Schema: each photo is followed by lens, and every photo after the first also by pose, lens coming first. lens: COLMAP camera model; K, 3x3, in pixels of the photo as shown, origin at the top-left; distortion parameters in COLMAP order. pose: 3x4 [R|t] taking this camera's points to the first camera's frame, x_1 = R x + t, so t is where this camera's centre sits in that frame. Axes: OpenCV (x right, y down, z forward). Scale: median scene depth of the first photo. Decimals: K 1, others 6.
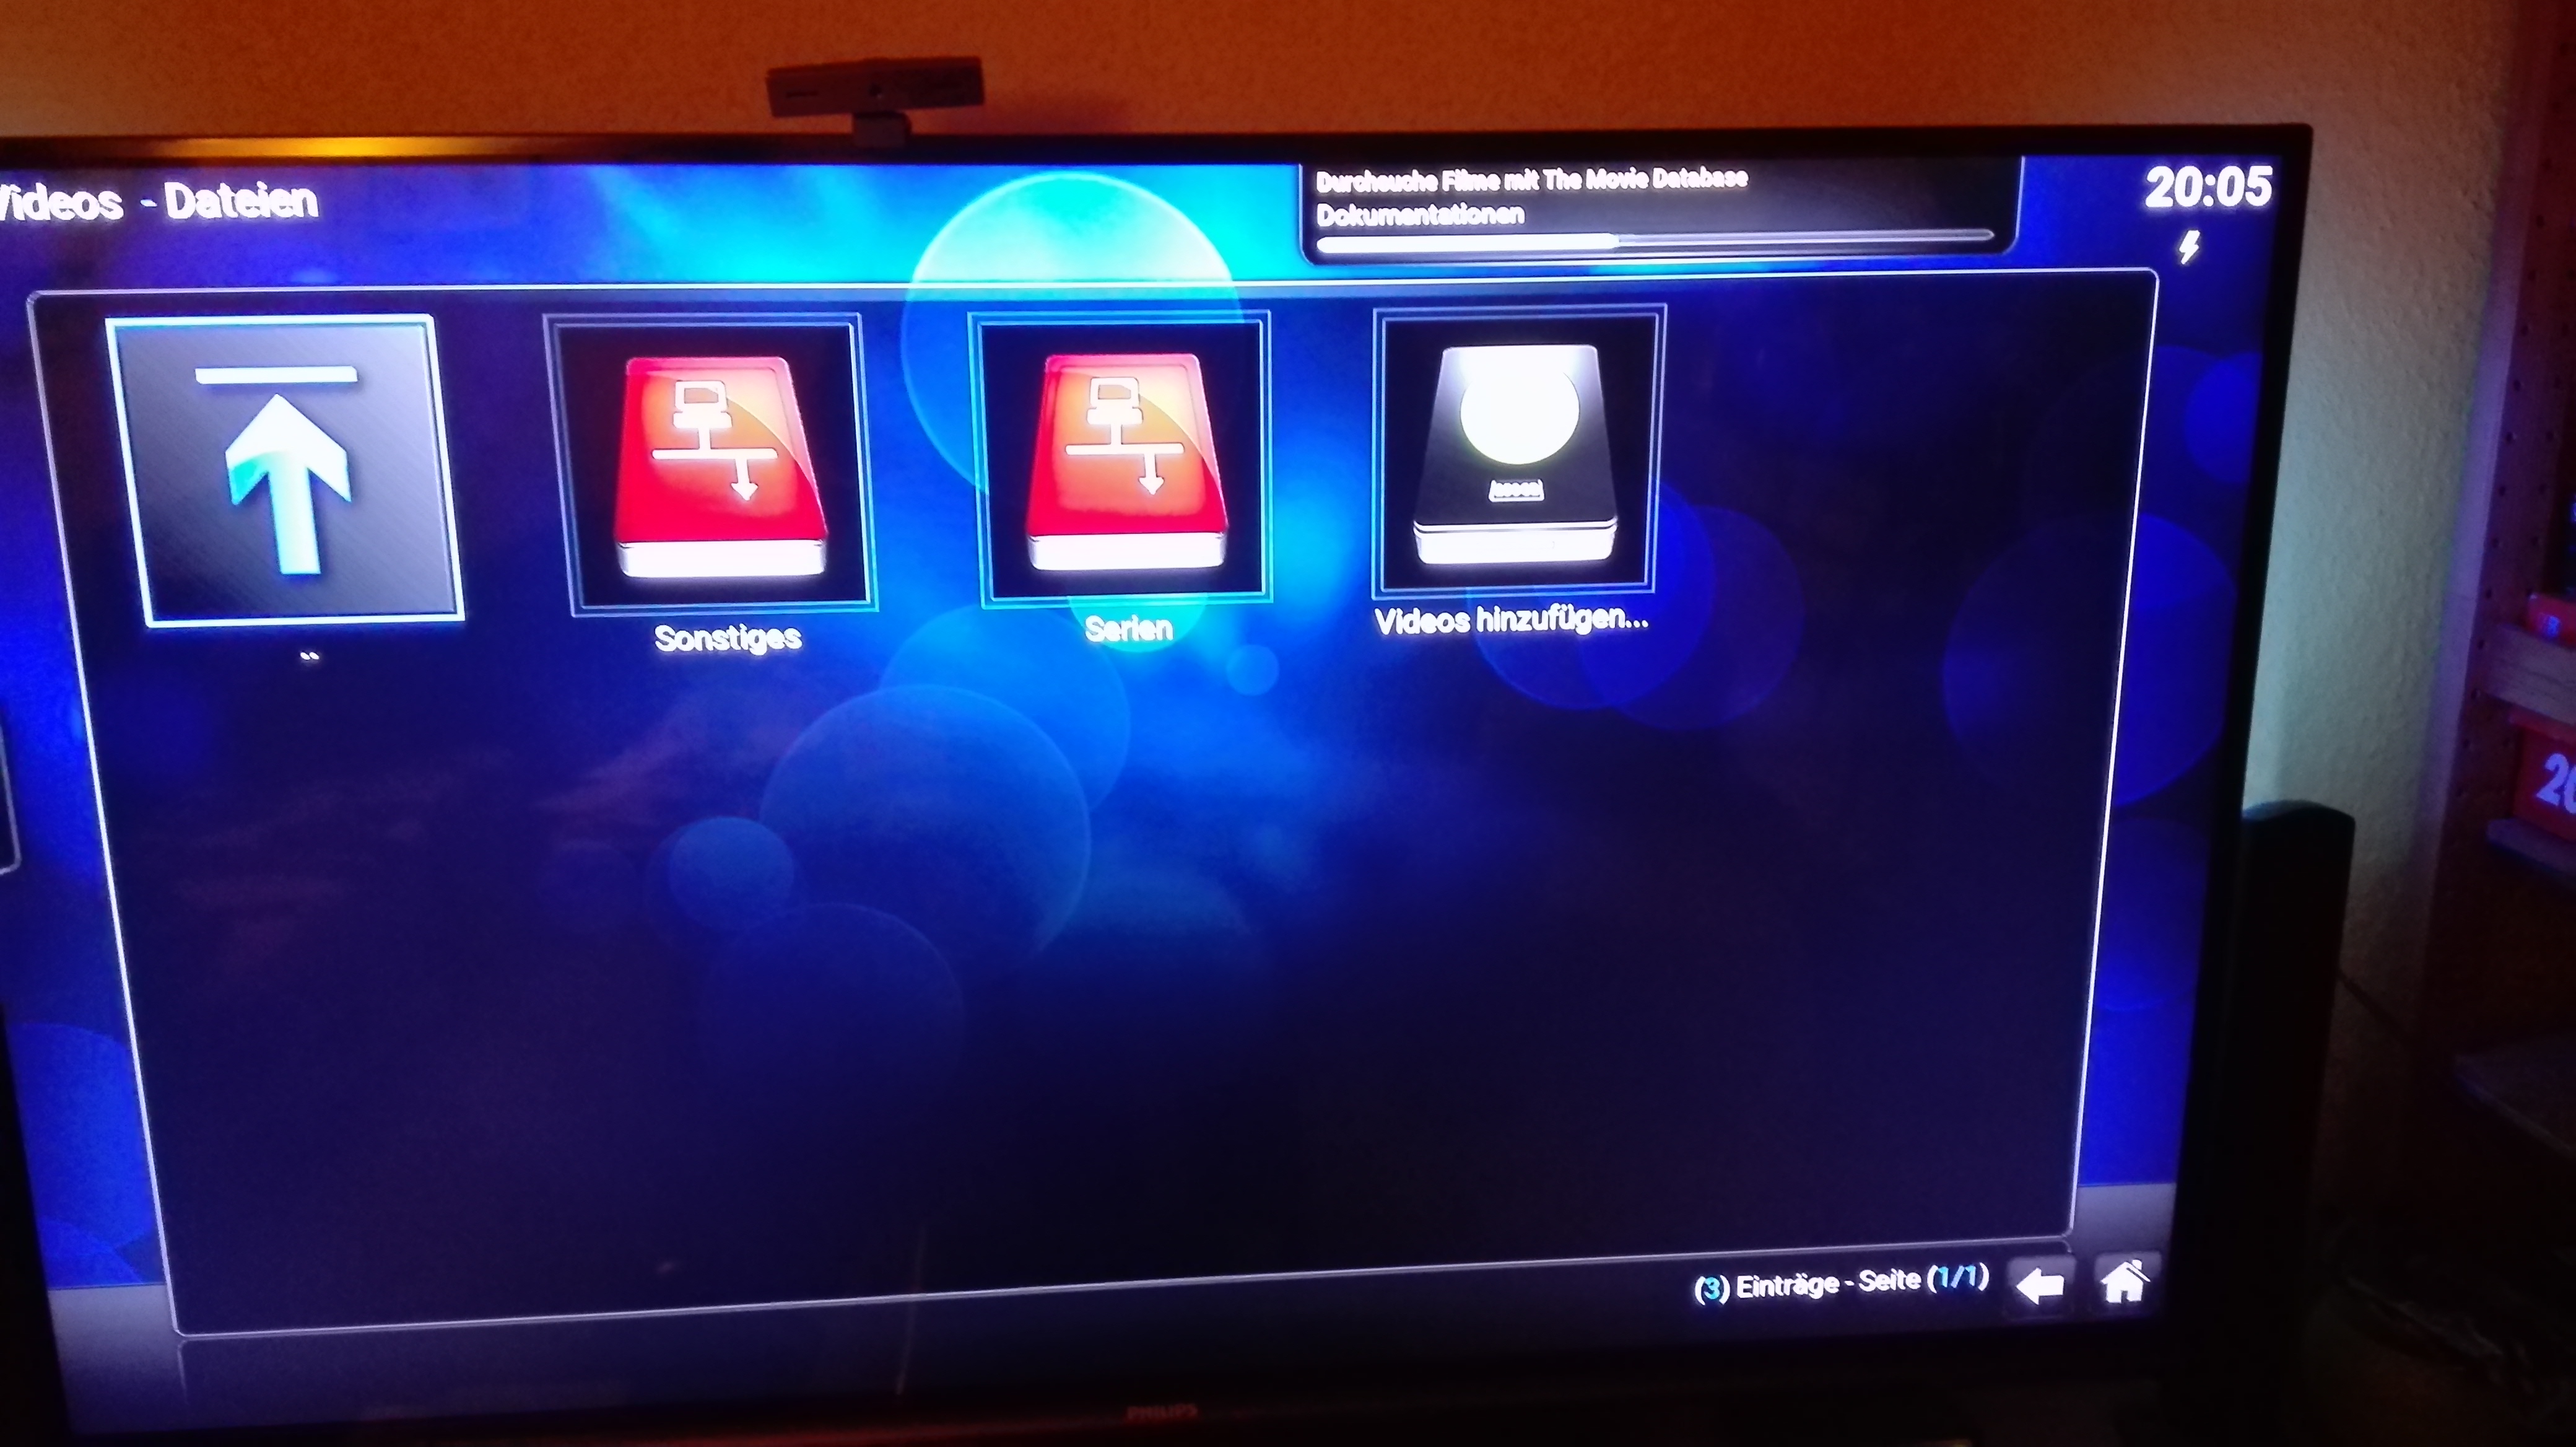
lens RADIAL K [[2108.1, 0, 1276.2], [0, 2108.1, 718.3], [0, 0, 1]] dist [0.016151, -0.030975]
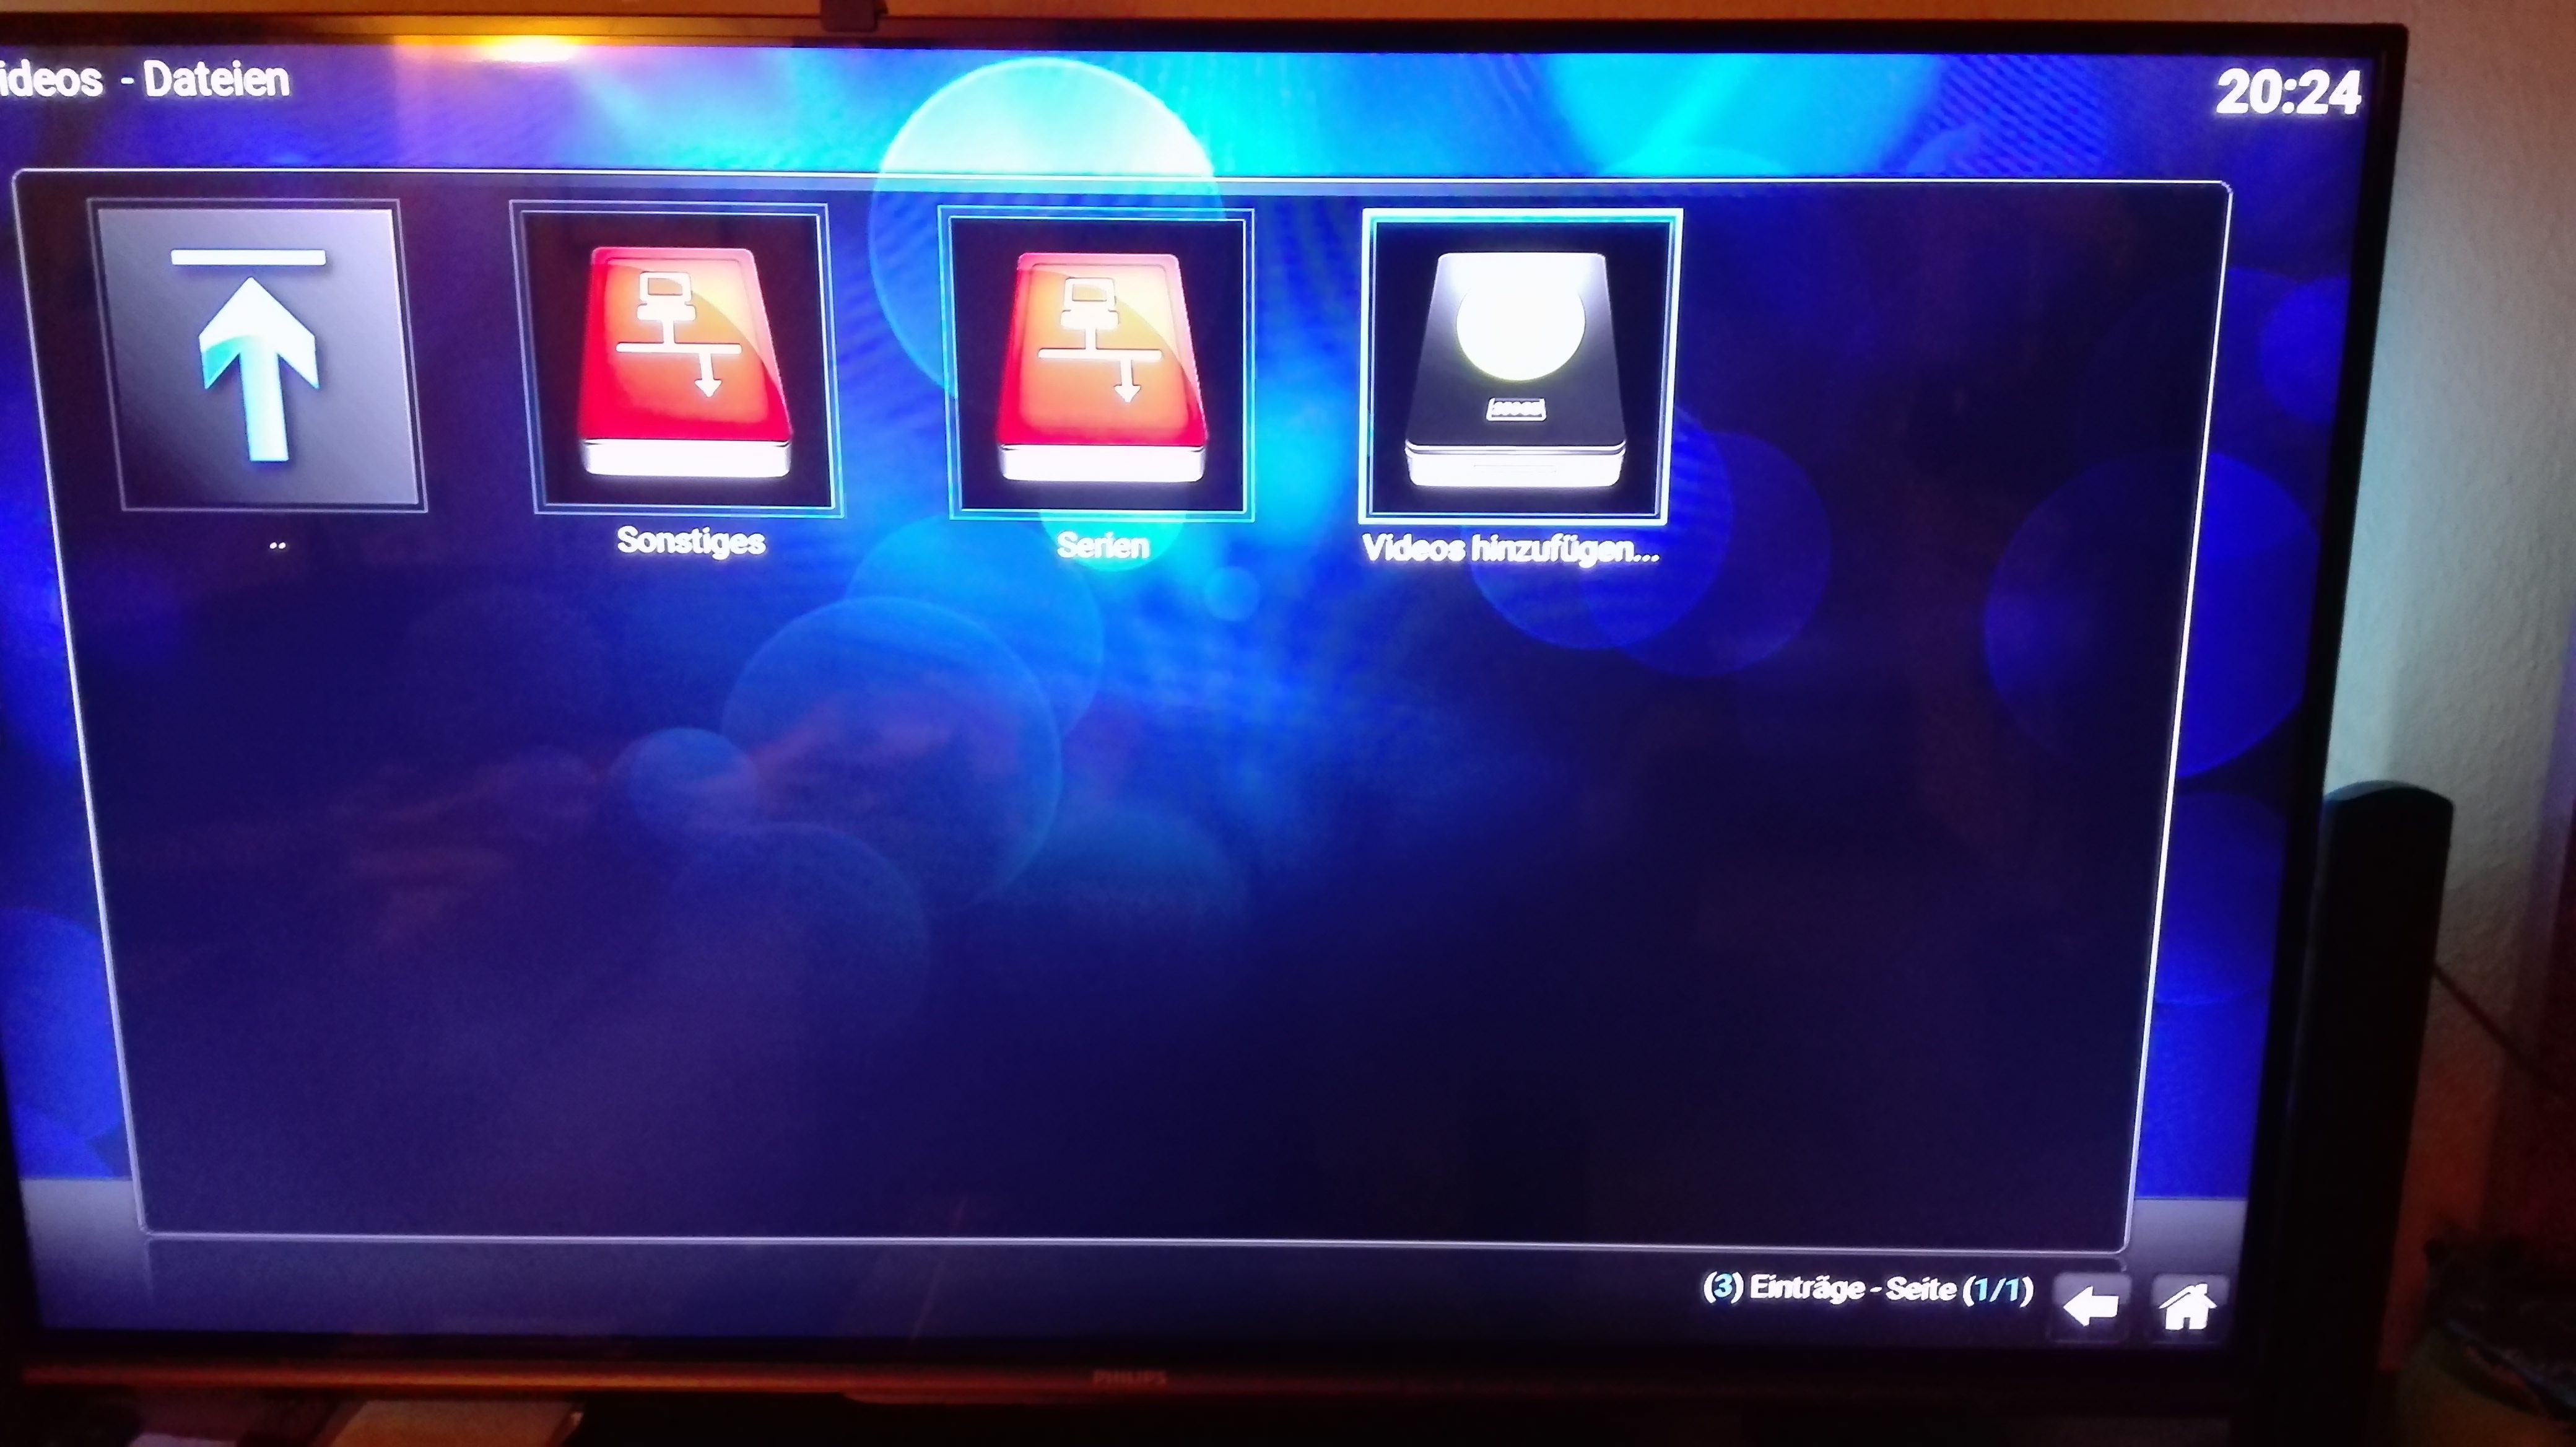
lens RADIAL K [[2108.1, 0, 1276.2], [0, 2108.1, 718.3], [0, 0, 1]] dist [0.016151, -0.030975]
pose [[0.994877, 0.035049, -0.094824, 0.102670], [-0.036920, 0.999155, -0.018050, 0.050732], [0.094111, 0.021458, 0.995330, 0.057603]]
